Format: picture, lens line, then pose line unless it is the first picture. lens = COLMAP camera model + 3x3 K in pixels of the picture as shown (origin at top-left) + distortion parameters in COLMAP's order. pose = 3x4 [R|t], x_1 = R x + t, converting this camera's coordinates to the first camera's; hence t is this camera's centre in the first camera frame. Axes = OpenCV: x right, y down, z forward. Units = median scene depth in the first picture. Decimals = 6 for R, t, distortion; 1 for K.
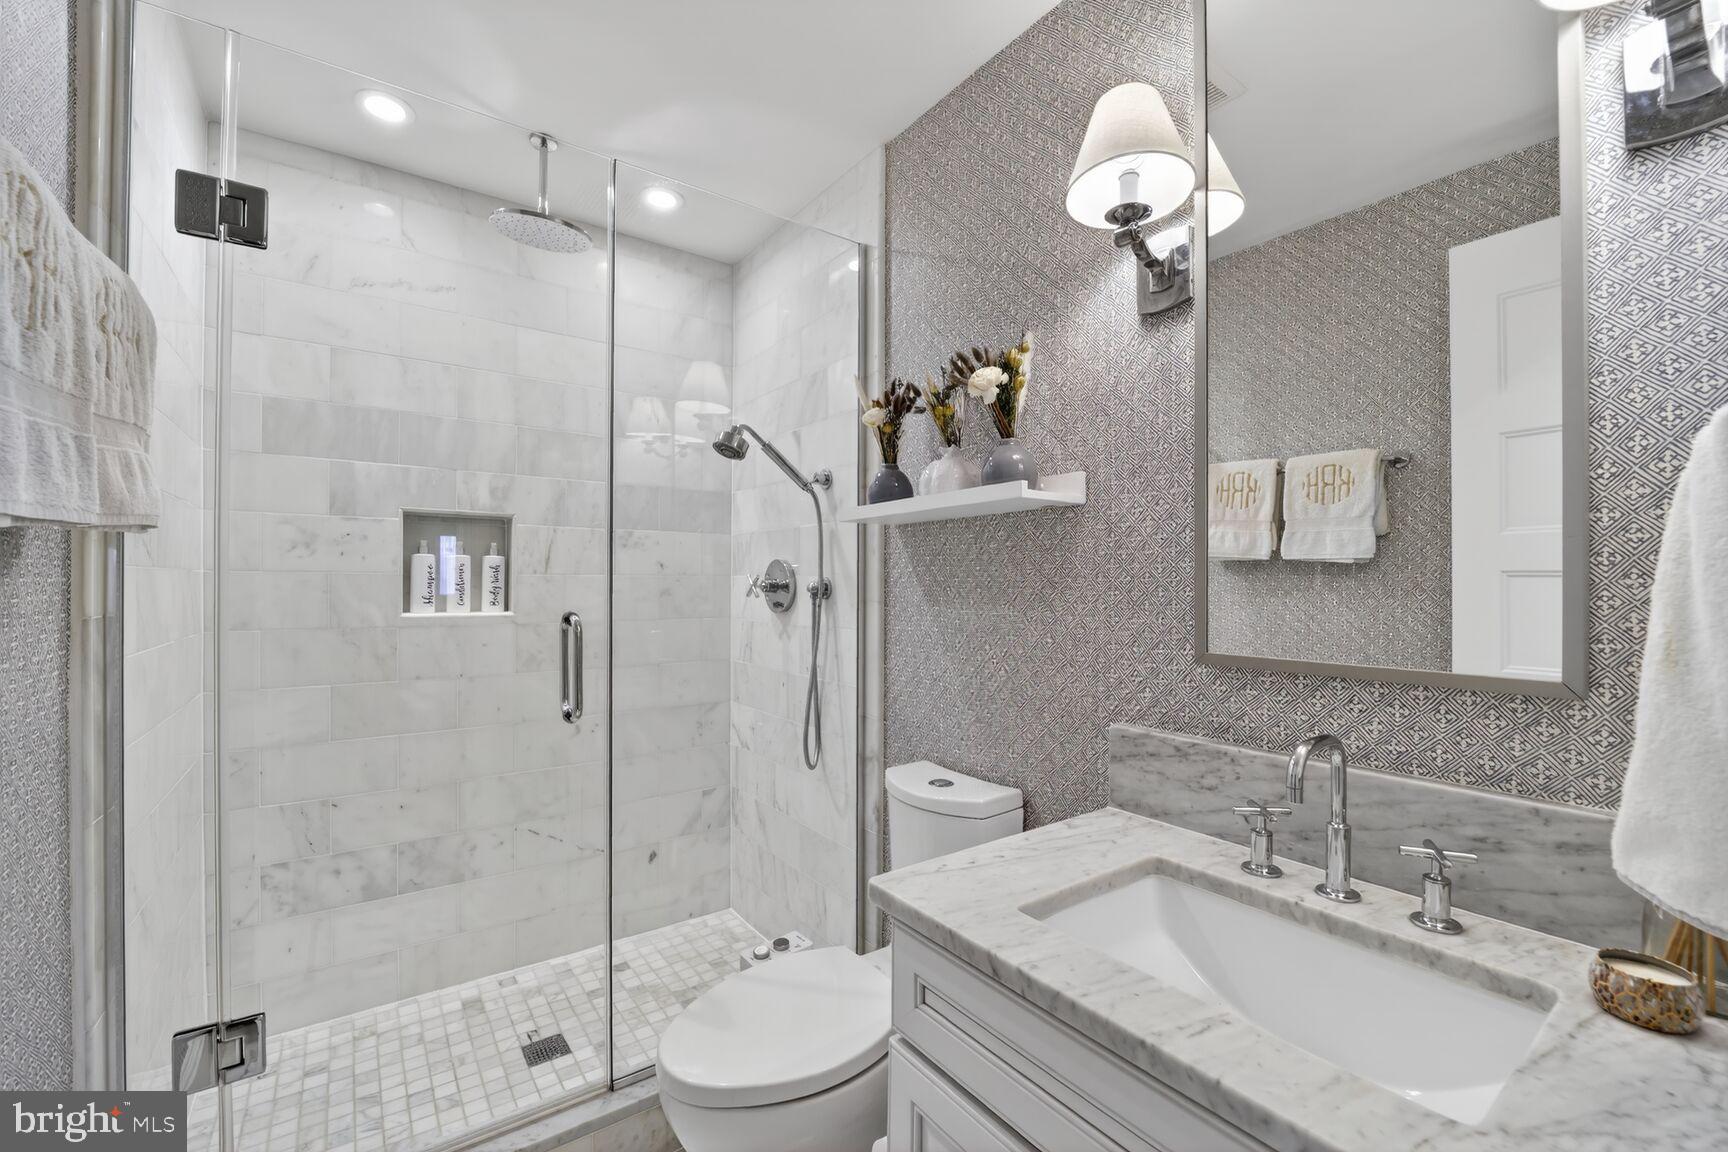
lens RADIAL K [[700.2, 0, 862.1], [0, 700.2, 581.9], [0, 0, 1]] dist [-0.015508, 0.000533]
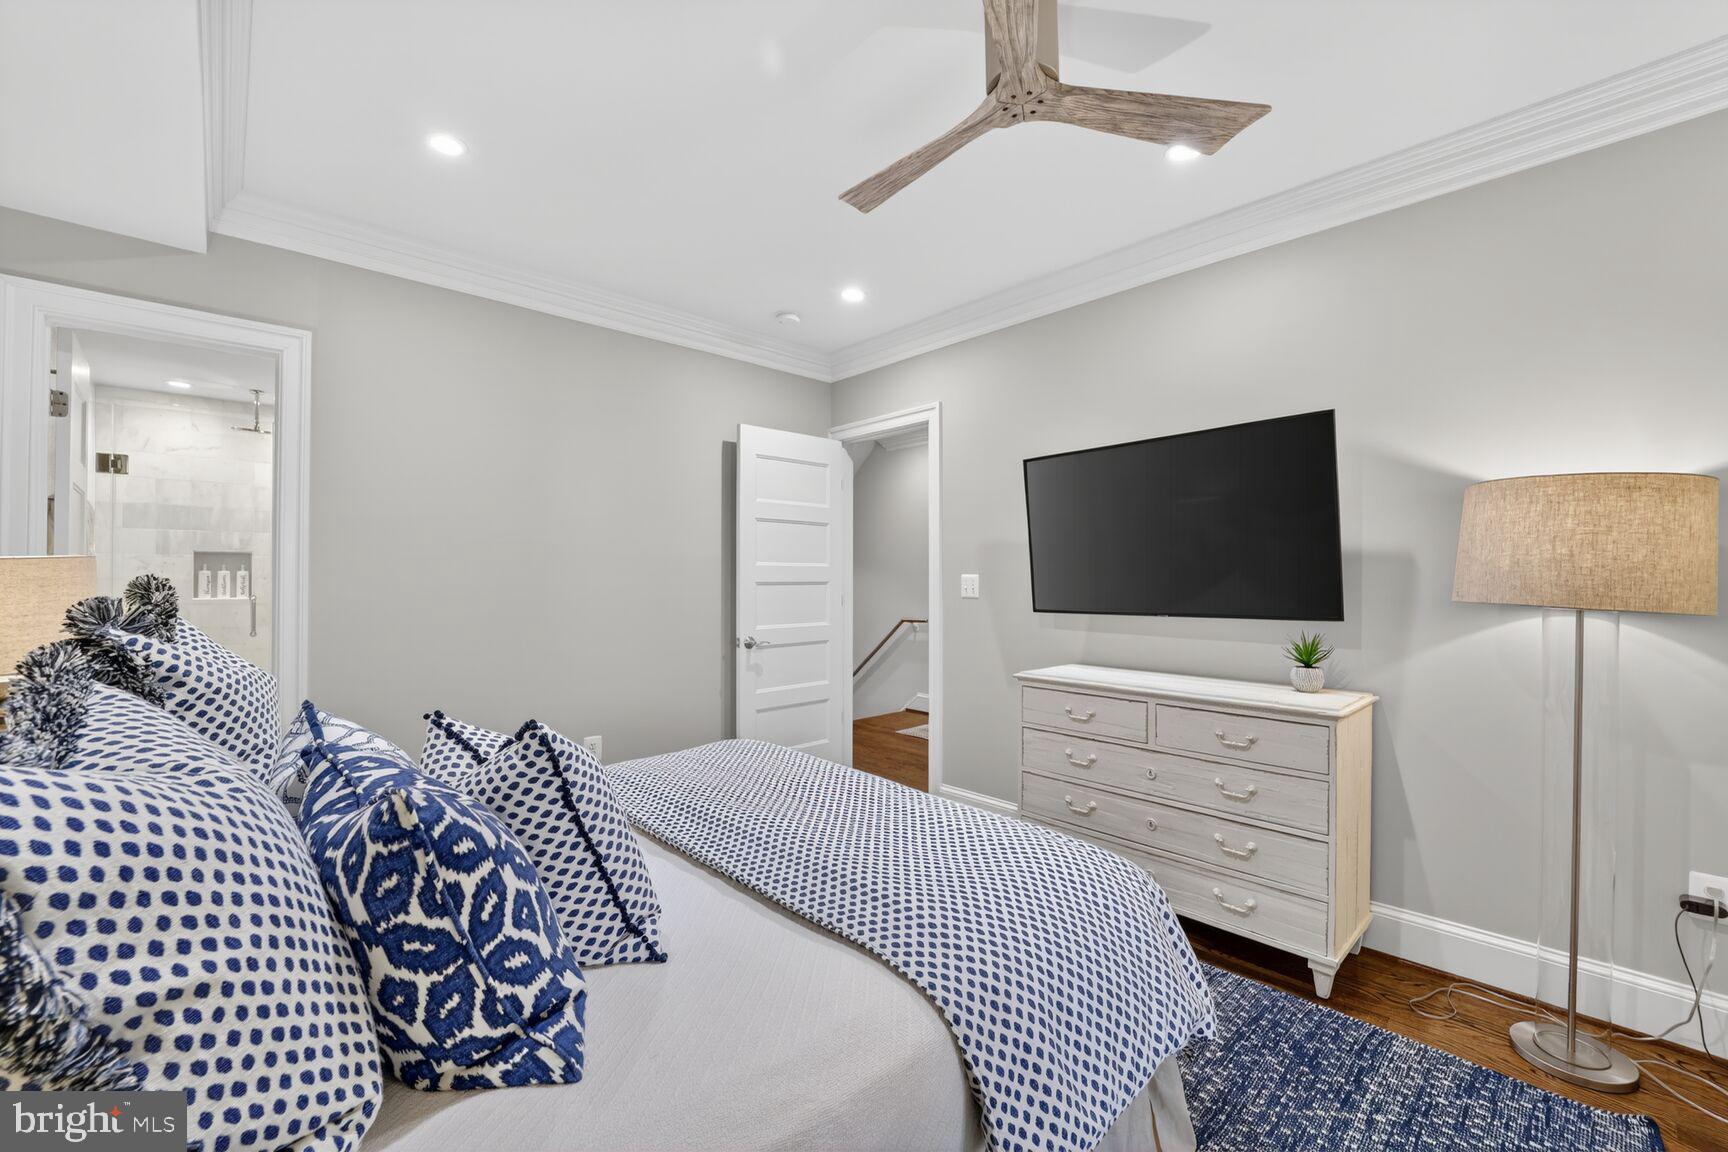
lens RADIAL K [[700.2, 0, 865.0], [0, 700.2, 576.3], [0, 0, 1]] dist [-0.015508, 0.000533]
pose [[0.992061, -0.001373, 0.125747, 1.161854], [0.001283, 0.999999, 0.000791, -0.022119], [-0.125748, -0.000623, 0.992062, -1.419794]]
